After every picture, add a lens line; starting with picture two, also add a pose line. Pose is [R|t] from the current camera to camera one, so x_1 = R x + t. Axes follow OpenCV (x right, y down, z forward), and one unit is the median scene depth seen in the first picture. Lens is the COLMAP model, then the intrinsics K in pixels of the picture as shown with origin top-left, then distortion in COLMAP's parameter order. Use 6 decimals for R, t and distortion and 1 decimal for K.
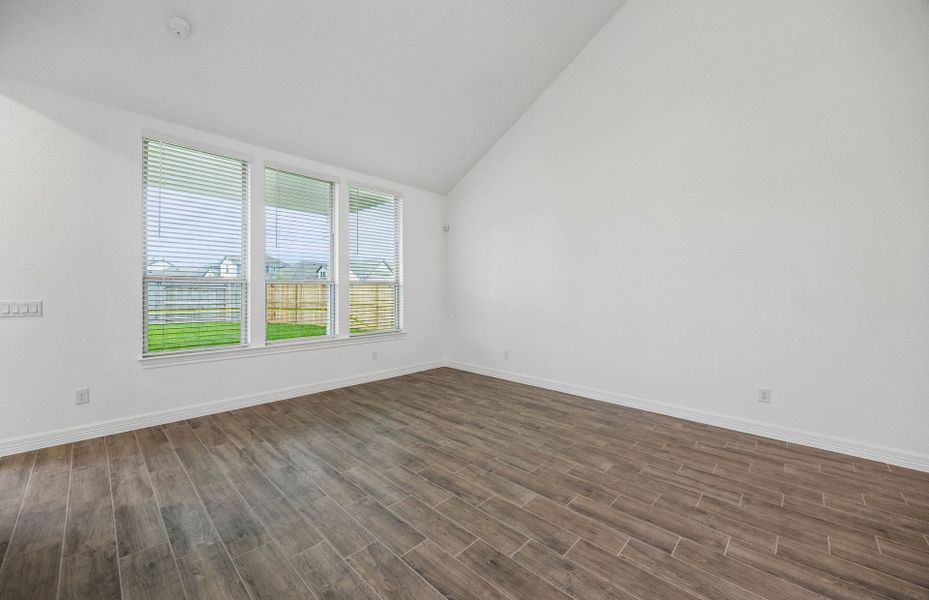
lens RADIAL K [[357.3, 0, 461.7], [0, 357.3, 294.8], [0, 0, 1]] dist [-0.000733, -0.000060]
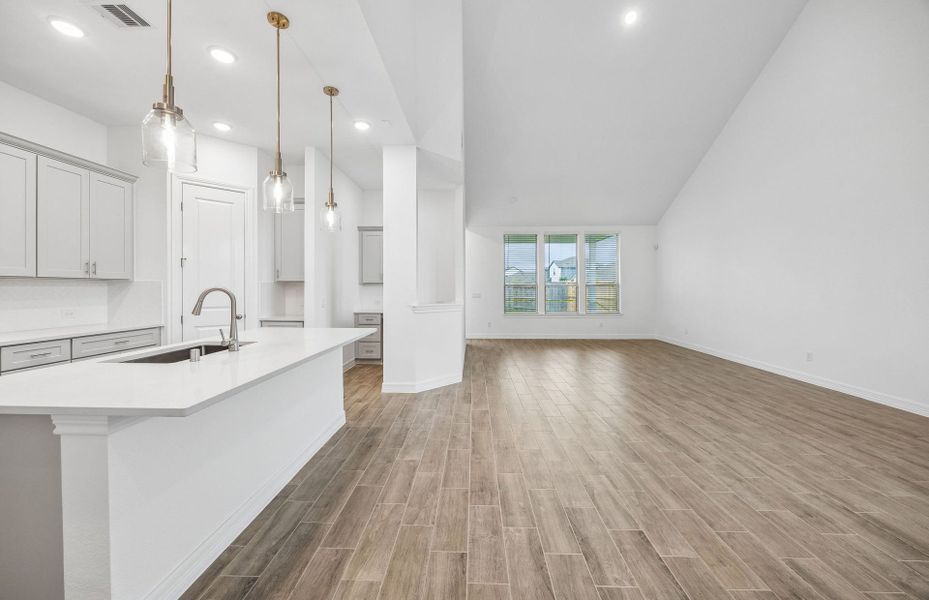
lens RADIAL K [[359.6, 0, 466.4], [0, 359.6, 289.8], [0, 0, 1]] dist [-0.001694, -0.000256]
pose [[0.674528, 0.000704, -0.738249, 0.585073], [-0.008699, 0.999938, -0.006995, 0.013250], [0.738198, 0.011140, 0.674493, -0.657889]]
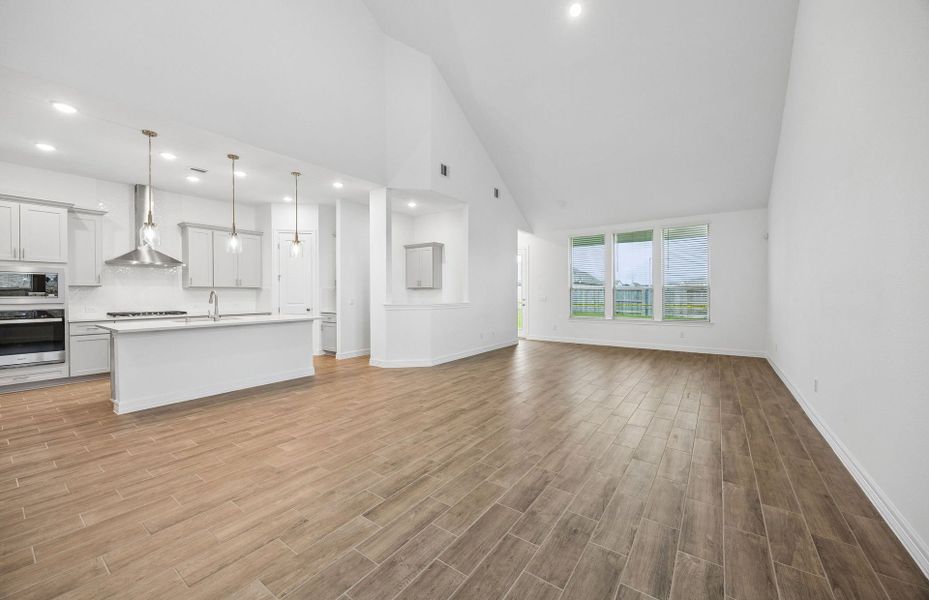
lens RADIAL K [[357.3, 0, 461.7], [0, 357.3, 294.8], [0, 0, 1]] dist [-0.000733, -0.000060]
pose [[0.144308, 0.001983, -0.989531, 1.030798], [-0.012436, 0.999923, 0.000190, 0.012013], [0.989455, 0.012278, 0.144321, -0.131751]]
